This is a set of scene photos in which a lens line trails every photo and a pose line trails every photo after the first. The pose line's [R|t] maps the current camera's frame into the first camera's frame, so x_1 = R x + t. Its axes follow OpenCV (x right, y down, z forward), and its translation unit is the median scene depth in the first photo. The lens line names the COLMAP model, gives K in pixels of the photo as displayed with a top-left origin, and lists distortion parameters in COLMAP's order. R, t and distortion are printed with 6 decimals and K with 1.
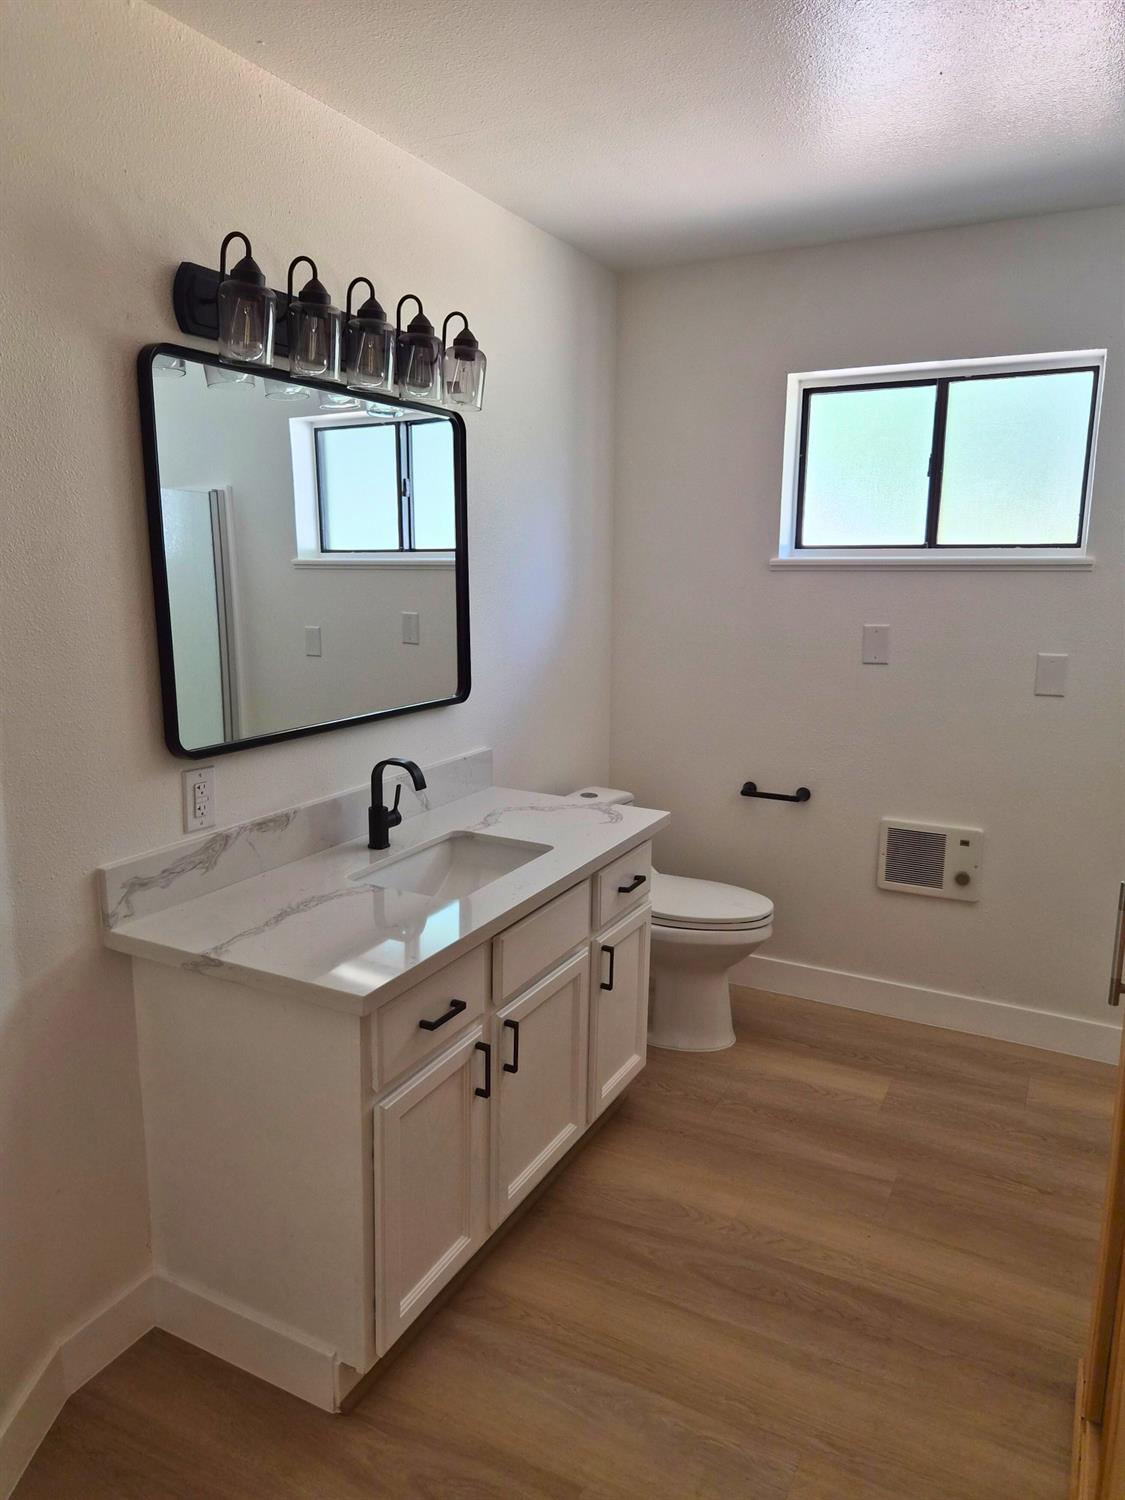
lens RADIAL K [[1007.5, 0, 562.5], [0, 1007.5, 750.0], [0, 0, 1]] dist [0.078847, -0.059233]
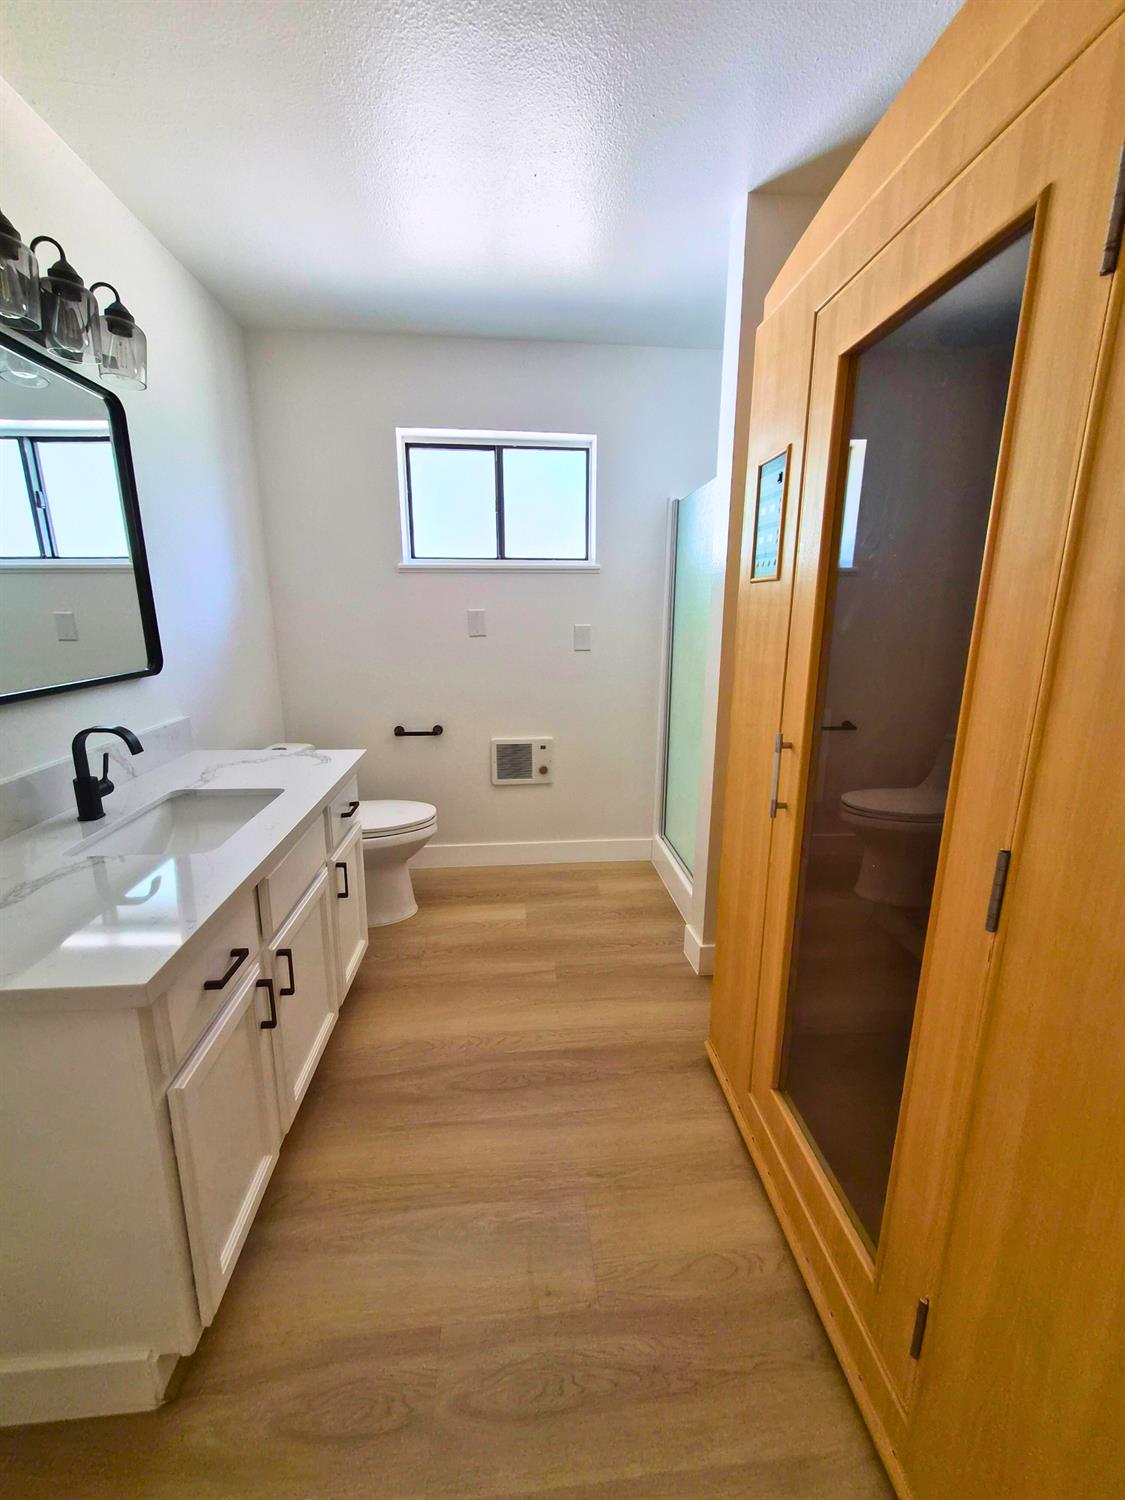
lens RADIAL K [[596.0, 0, 563.9], [0, 596.0, 743.1], [0, 0, 1]] dist [0.000483, 0.000156]
pose [[0.838888, -0.124584, 0.529854, -0.090205], [0.102709, 0.992197, 0.070681, 0.028432], [-0.534526, -0.004873, 0.845138, 0.251364]]
